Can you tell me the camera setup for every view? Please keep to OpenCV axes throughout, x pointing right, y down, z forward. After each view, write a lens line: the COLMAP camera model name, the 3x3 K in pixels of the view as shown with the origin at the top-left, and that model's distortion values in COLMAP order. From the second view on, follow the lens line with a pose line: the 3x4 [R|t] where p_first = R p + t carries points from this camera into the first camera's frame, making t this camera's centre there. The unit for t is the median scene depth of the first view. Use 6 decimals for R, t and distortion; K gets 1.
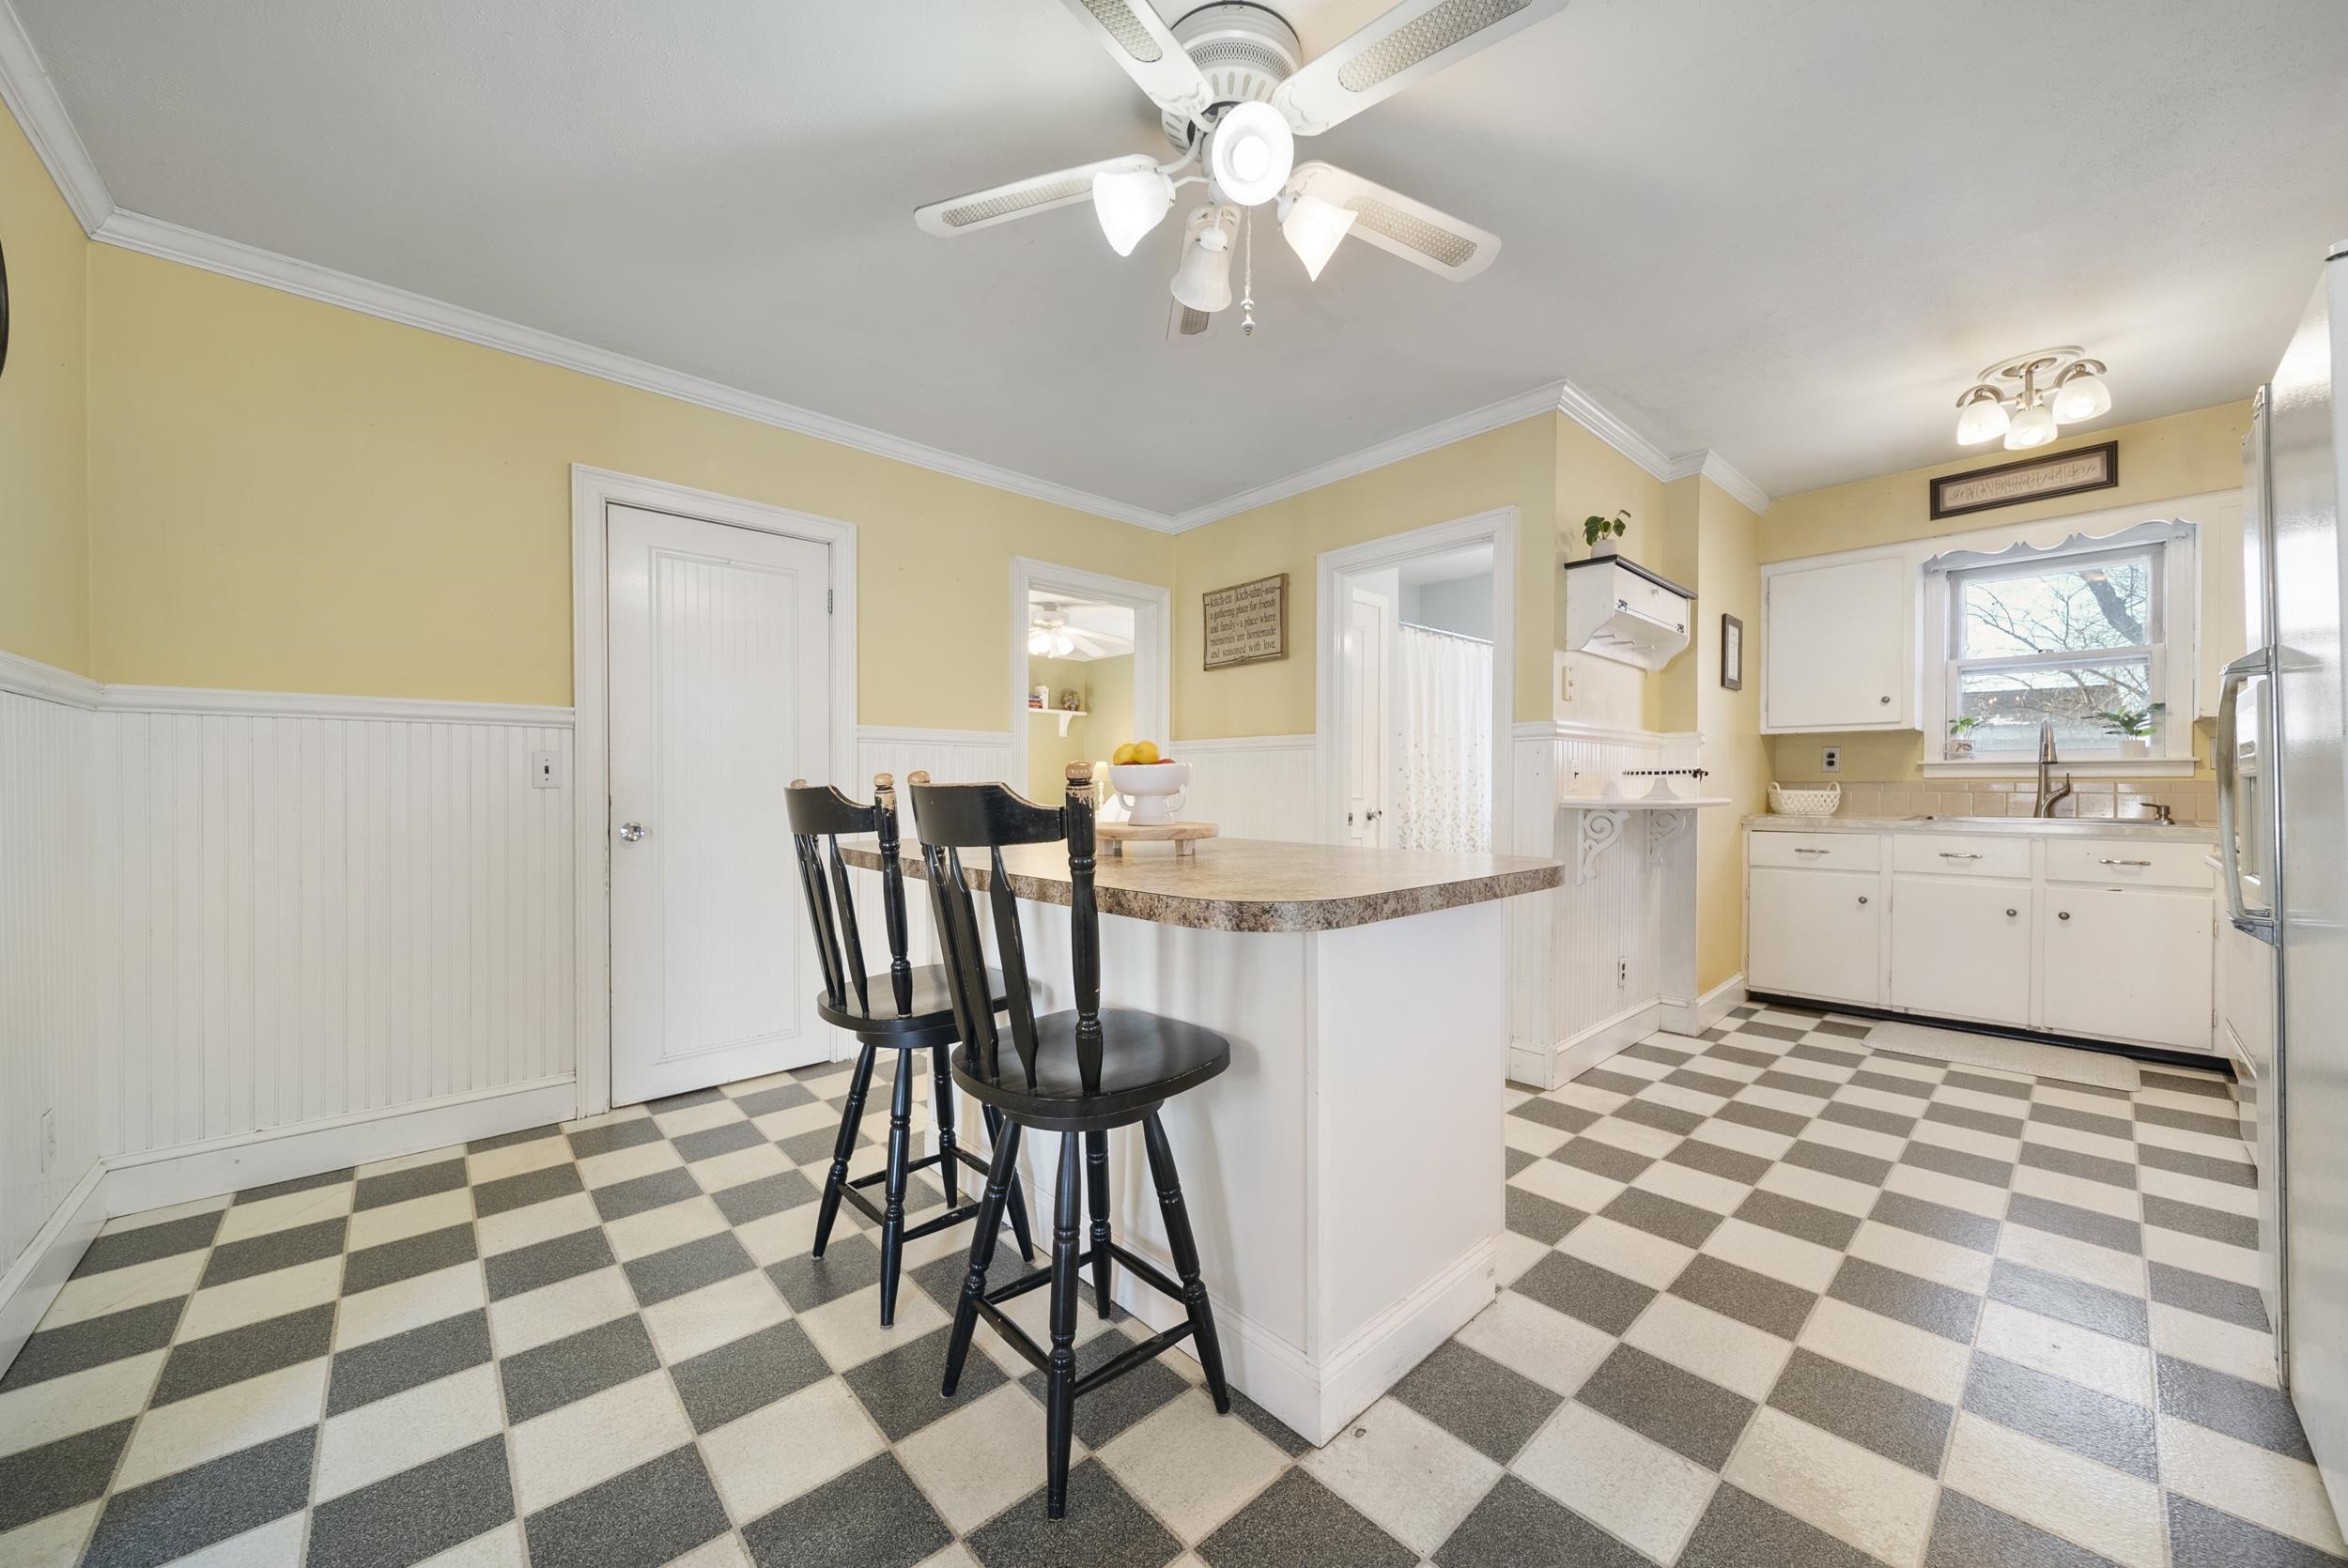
lens RADIAL K [[836.2, 0, 1186.5], [0, 836.2, 787.0], [0, 0, 1]] dist [-0.003471, -0.000279]
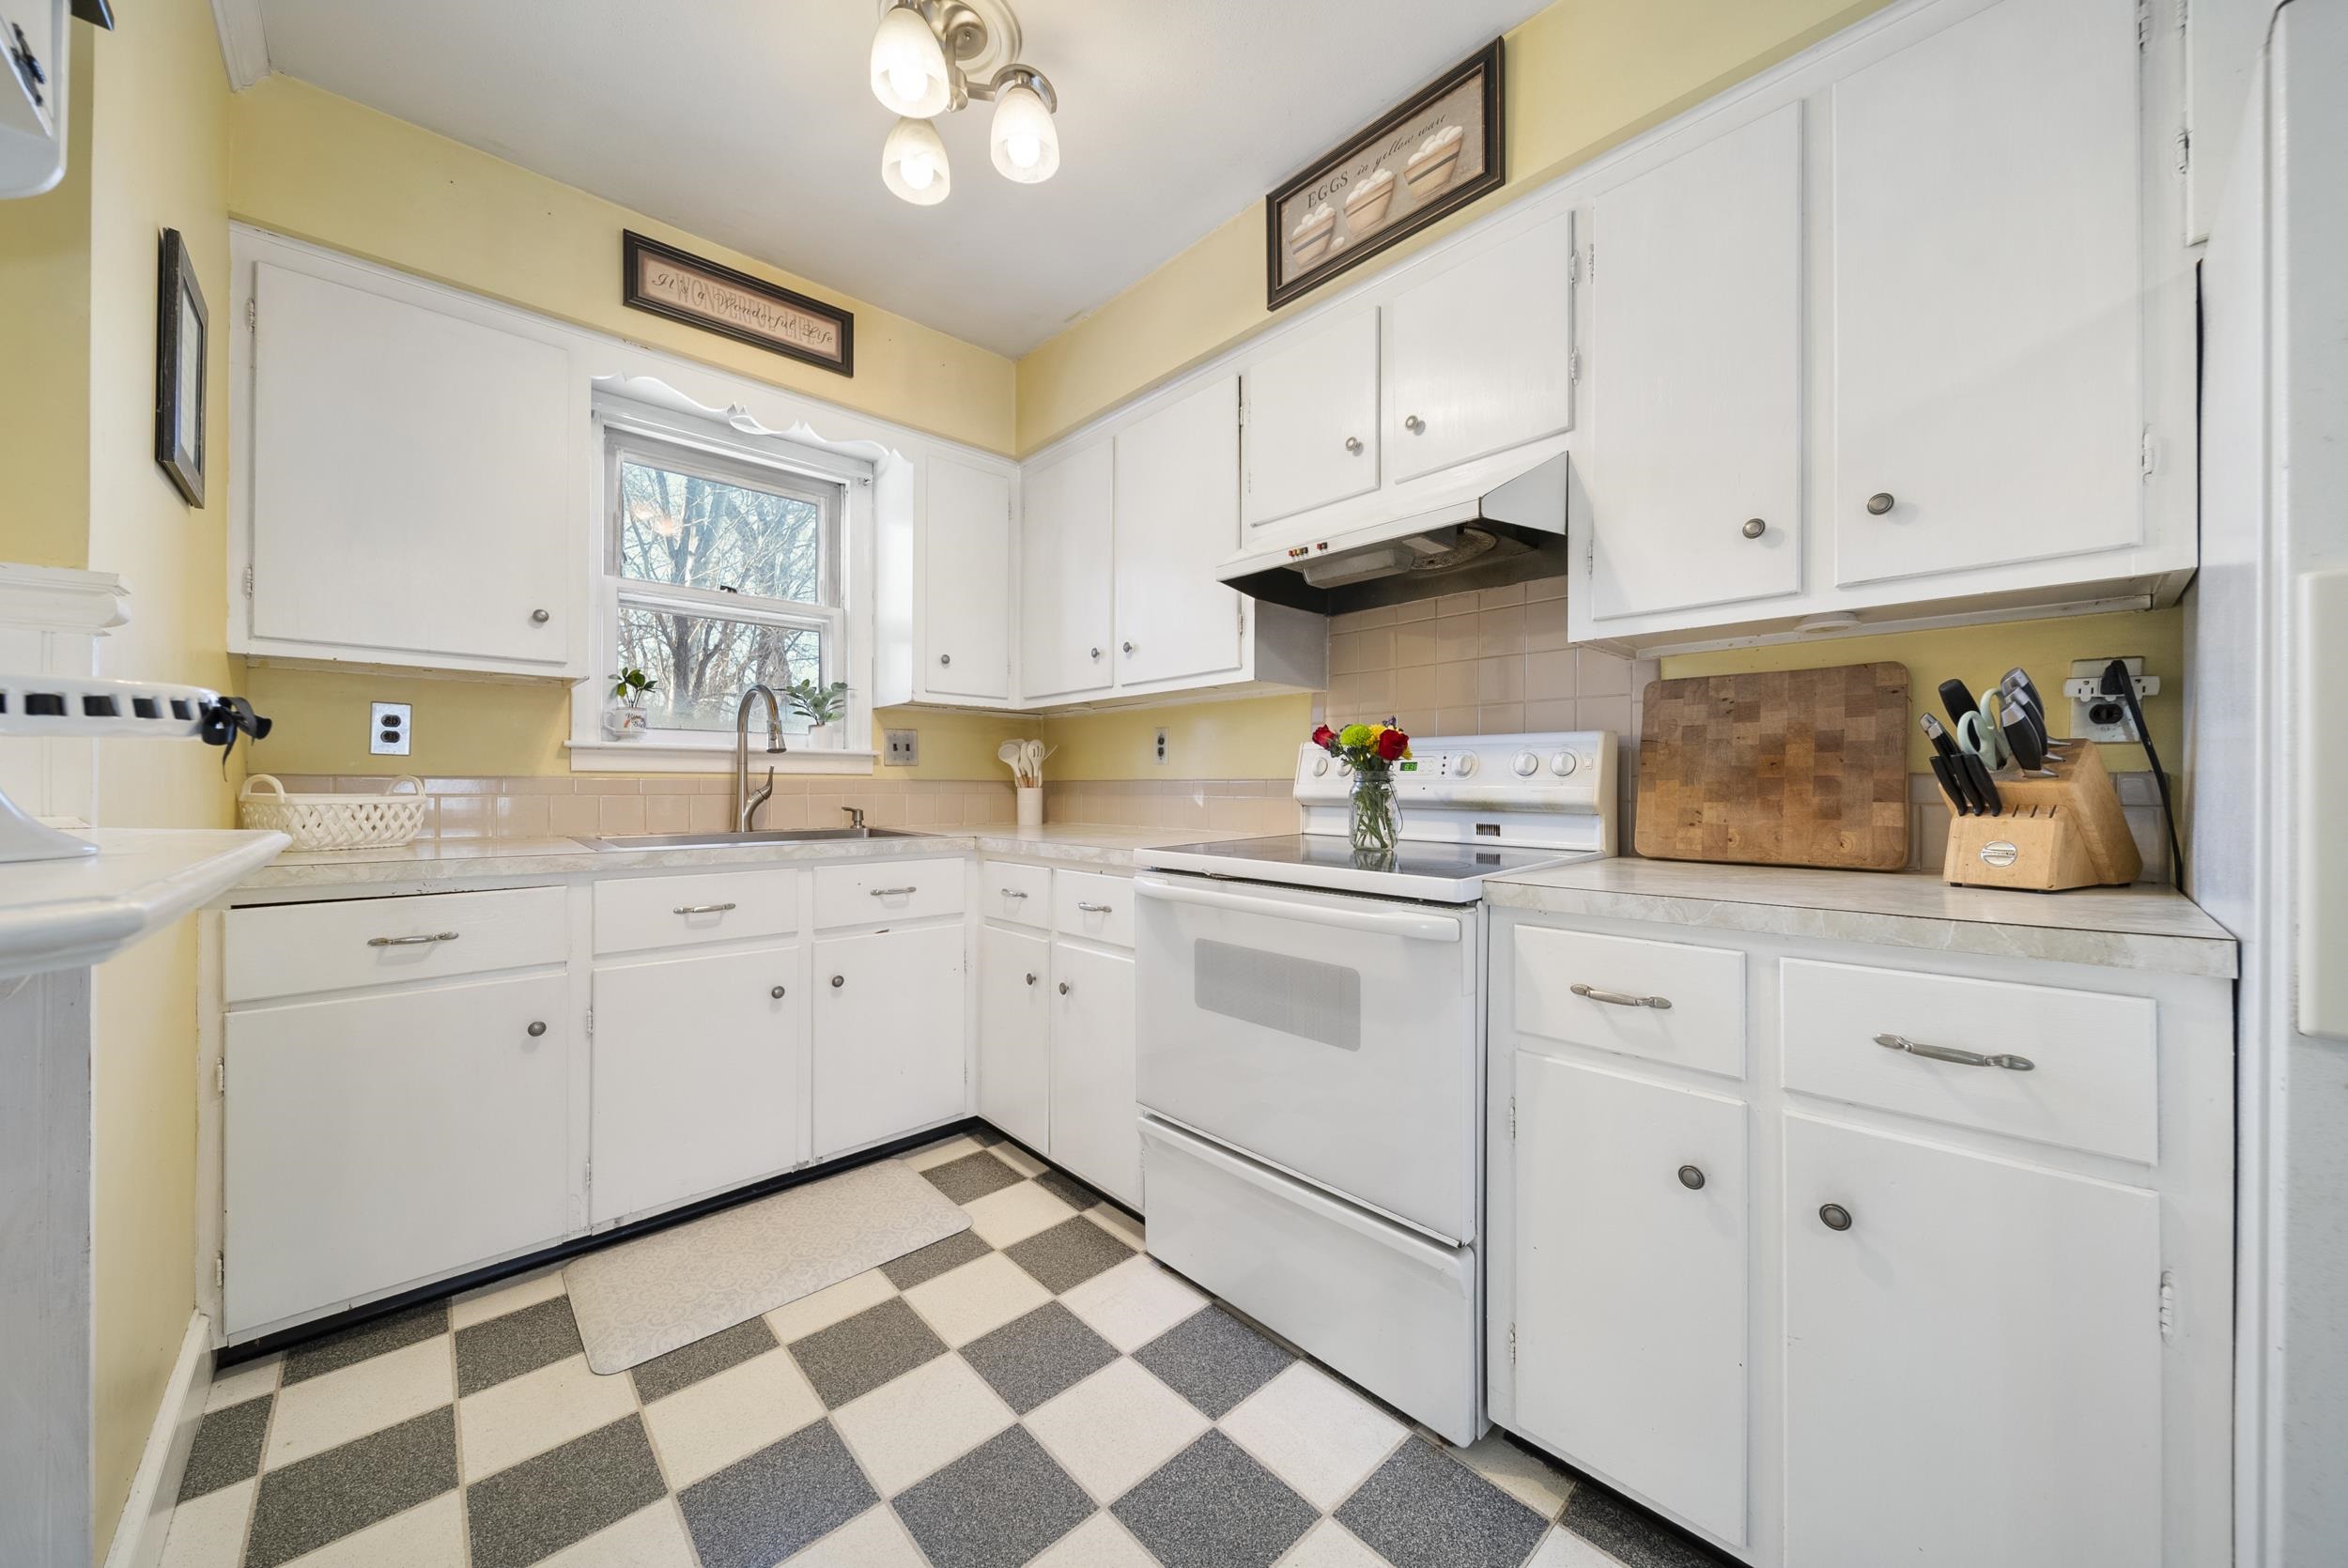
lens RADIAL K [[836.2, 0, 1179.3], [0, 836.2, 788.0], [0, 0, 1]] dist [-0.003471, -0.000279]
pose [[-0.008109, -0.000889, 0.999967, 0.342510], [0.001406, 0.999999, 0.000900, 0.000997], [-0.999966, 0.001413, -0.008108, 0.647297]]
